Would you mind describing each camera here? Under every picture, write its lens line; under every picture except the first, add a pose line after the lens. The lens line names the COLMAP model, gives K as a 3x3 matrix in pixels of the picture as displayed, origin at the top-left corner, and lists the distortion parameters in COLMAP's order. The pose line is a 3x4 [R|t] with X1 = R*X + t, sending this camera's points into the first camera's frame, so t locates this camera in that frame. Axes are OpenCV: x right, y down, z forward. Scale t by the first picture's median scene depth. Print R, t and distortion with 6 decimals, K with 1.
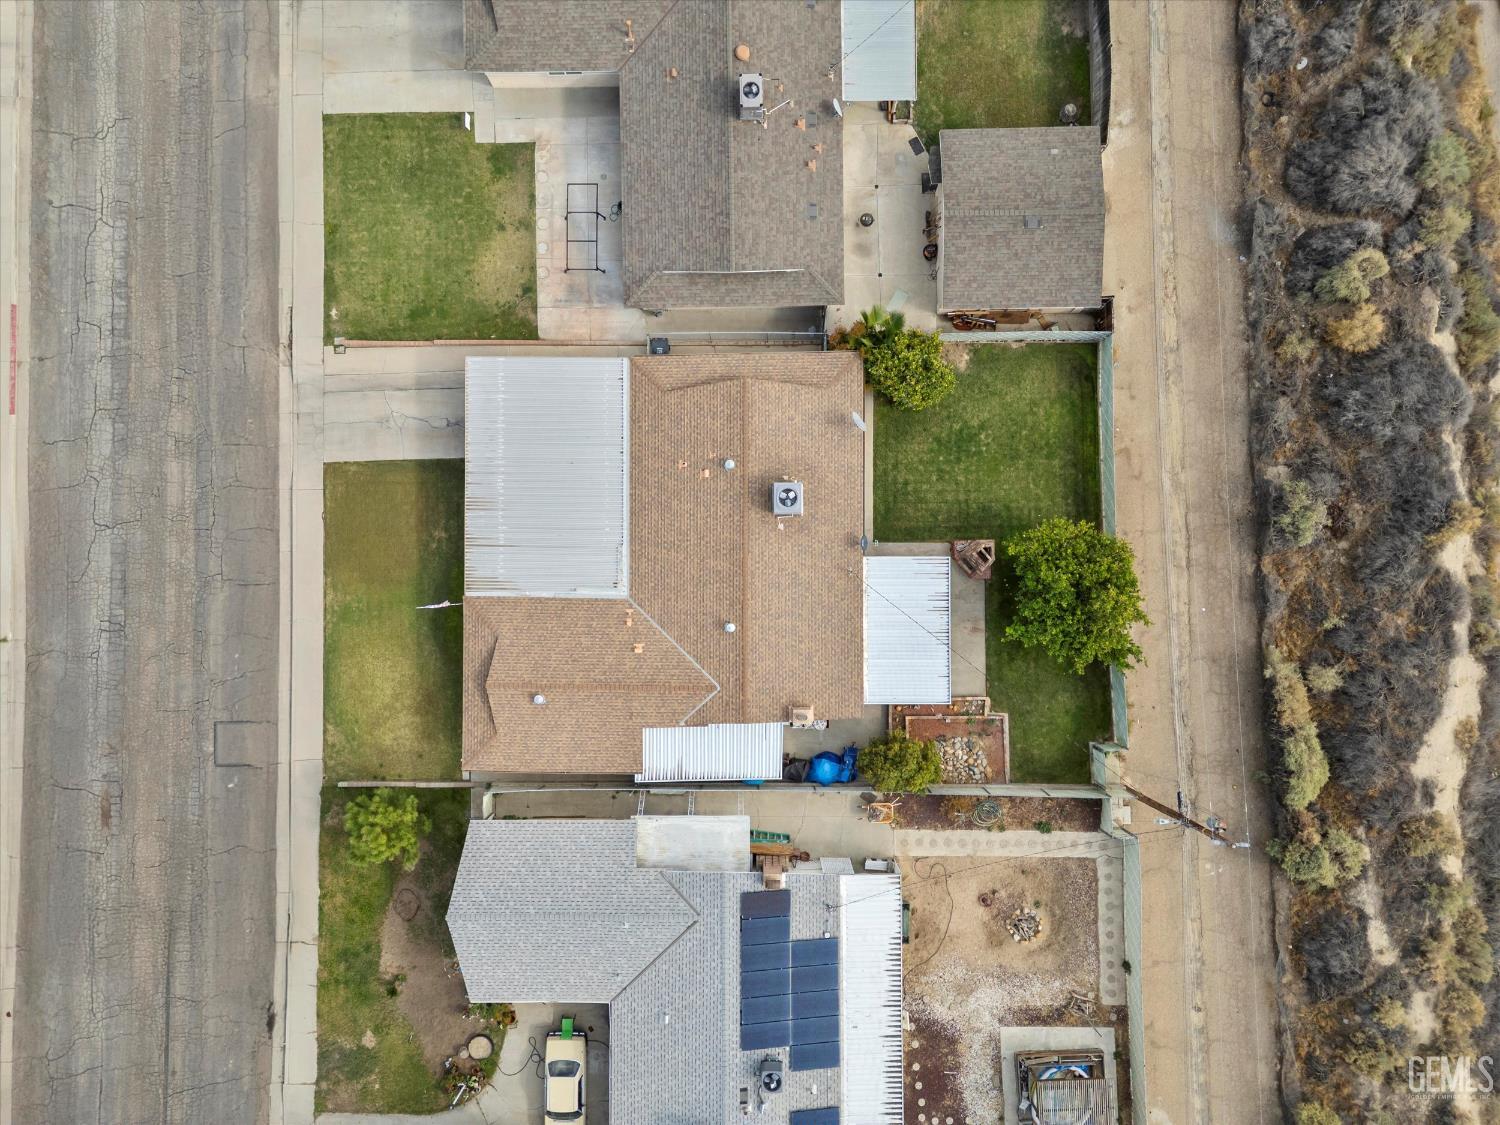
lens RADIAL K [[1065.0, 0, 759.0], [0, 1065.0, 563.6], [0, 0, 1]] dist [0.089610, -0.105451]
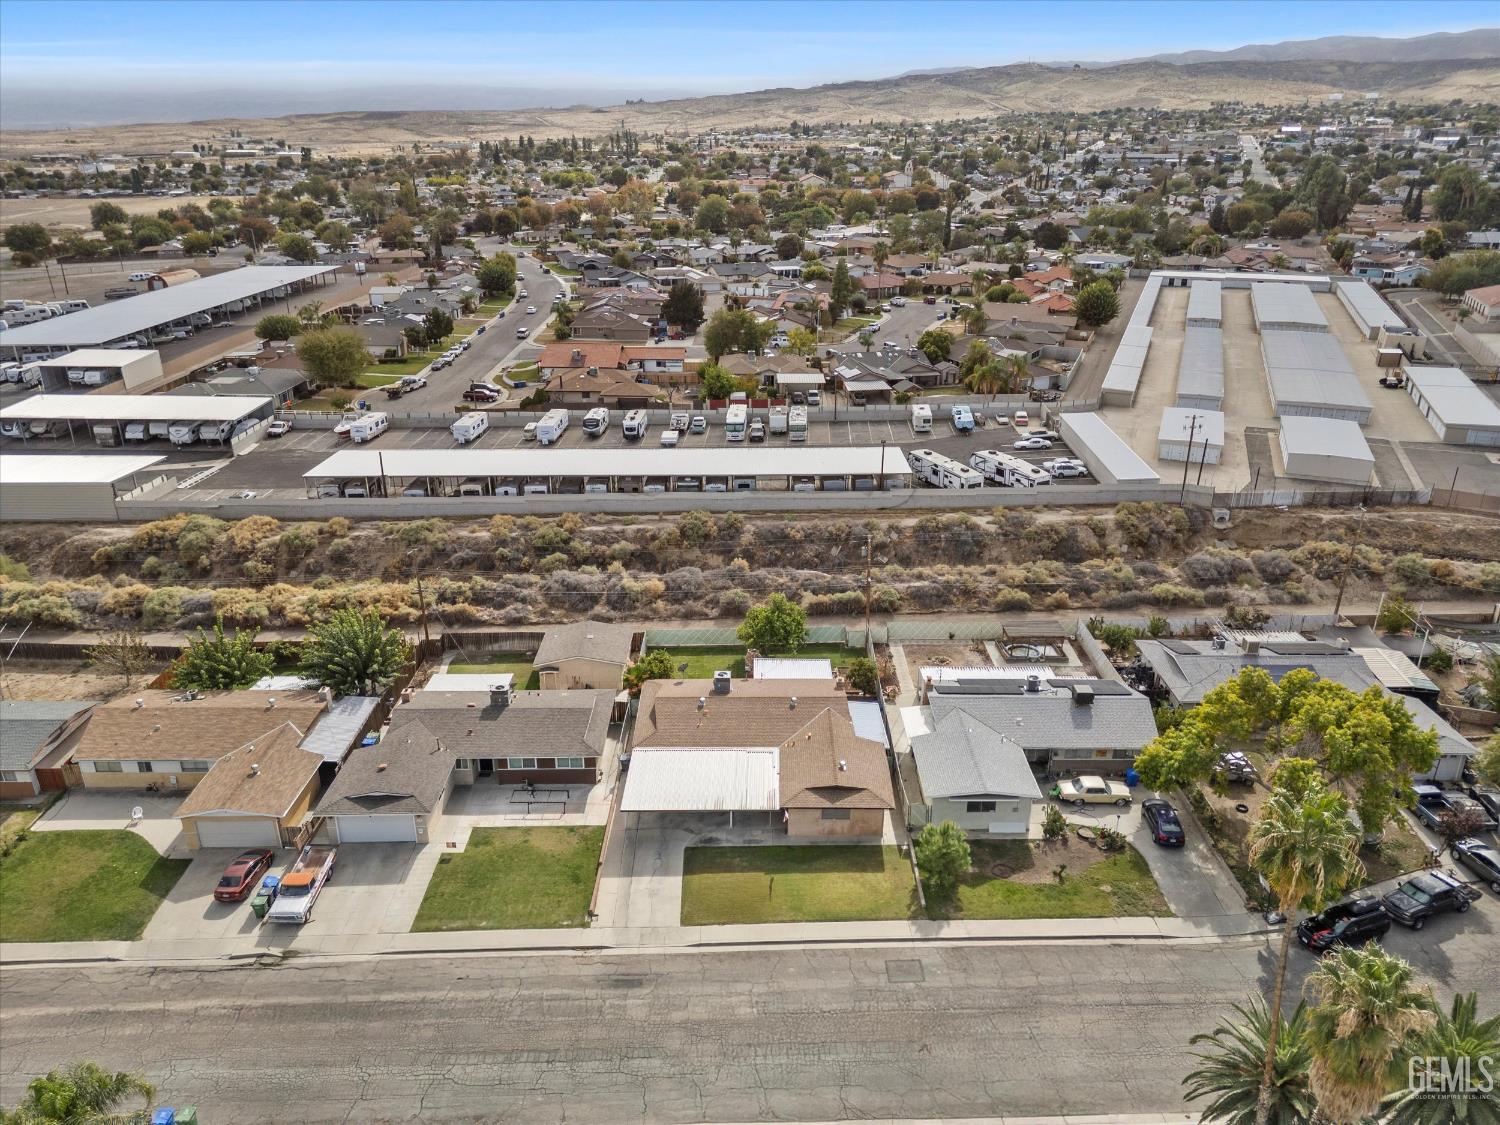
lens RADIAL K [[1065.0, 0, 759.0], [0, 1065.0, 563.6], [0, 0, 1]] dist [0.089610, -0.105451]
pose [[-0.003771, -0.367310, 0.930091, -1.449077], [0.999986, 0.001974, 0.004834, -0.006003], [-0.003612, 0.930097, 0.367297, 0.119540]]
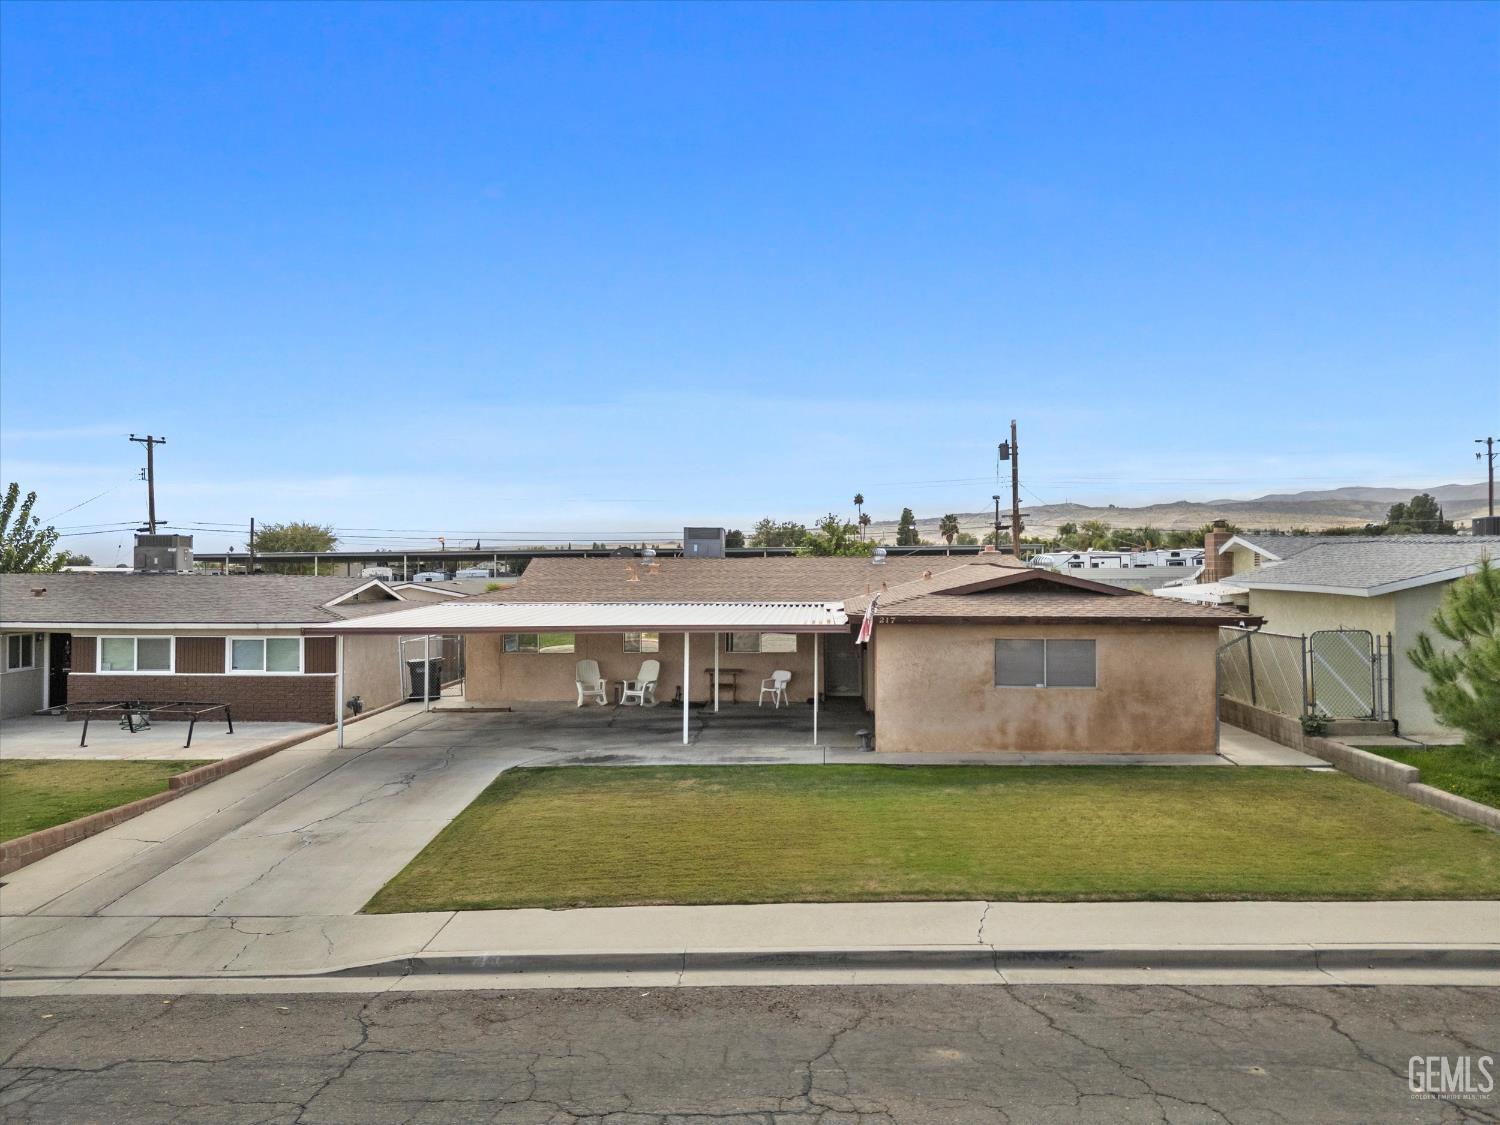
lens RADIAL K [[1065.0, 0, 759.0], [0, 1065.0, 563.6], [0, 0, 1]] dist [0.089610, -0.105451]
pose [[0.049145, 0.010446, 0.998737, -0.656308], [0.998657, 0.015918, -0.049308, 0.014582], [-0.016413, 0.999819, -0.009650, 0.924319]]
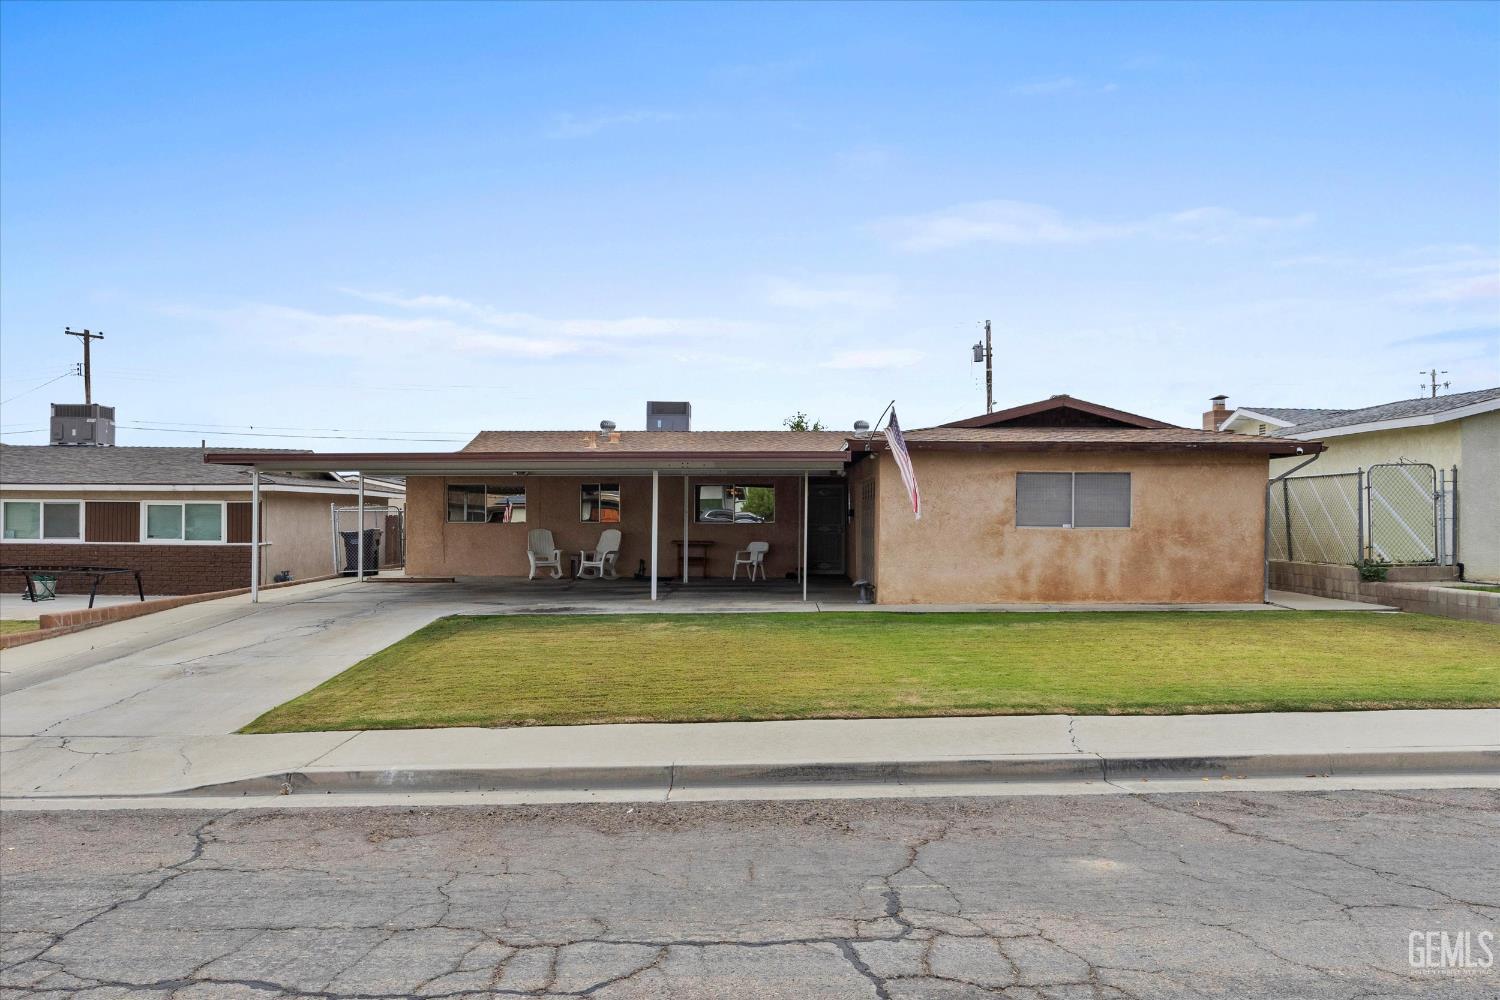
lens RADIAL K [[1035.3, 0, 741.2], [0, 1035.3, 529.2], [0, 0, 1]] dist [-0.009504, -0.001741]
pose [[0.019292, 0.001742, 0.999812, -0.584891], [0.999553, 0.022809, -0.019327, 0.001436], [-0.022838, 0.999738, -0.001302, 0.969154]]
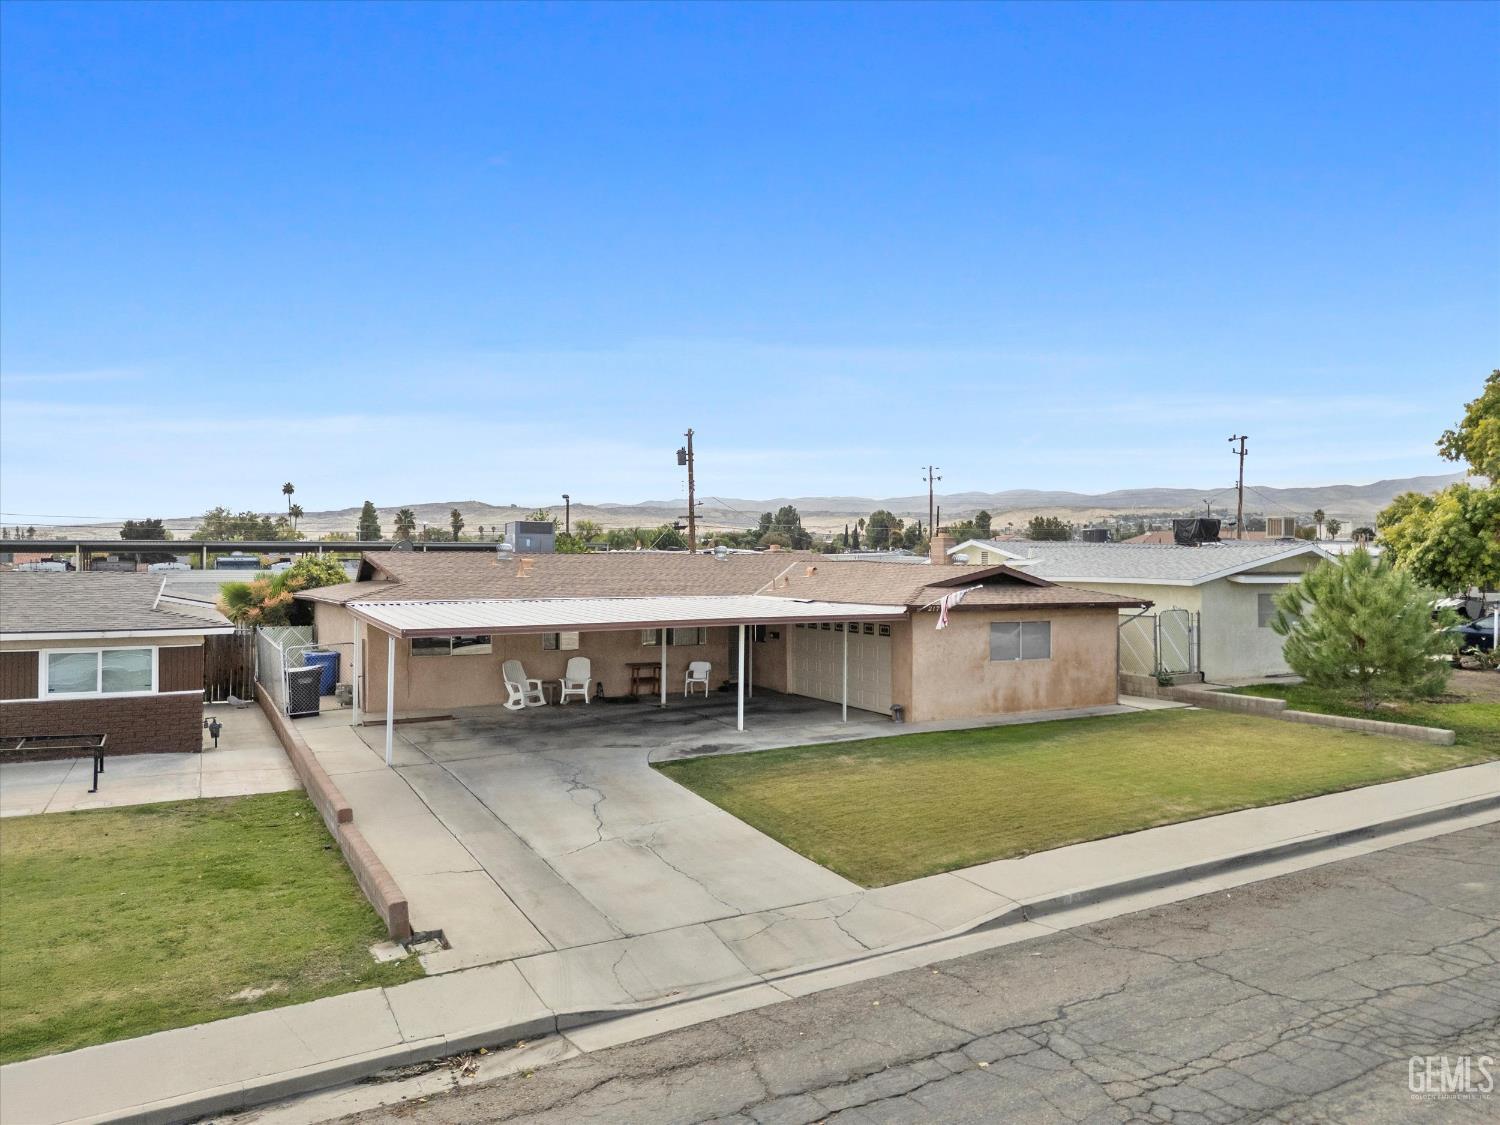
lens RADIAL K [[1065.0, 0, 759.0], [0, 1065.0, 563.6], [0, 0, 1]] dist [0.089610, -0.105451]
pose [[-0.492319, 0.006809, 0.870388, -0.624738], [0.870290, 0.020776, 0.492101, -0.256902], [-0.014732, 0.999761, -0.016154, 0.929784]]
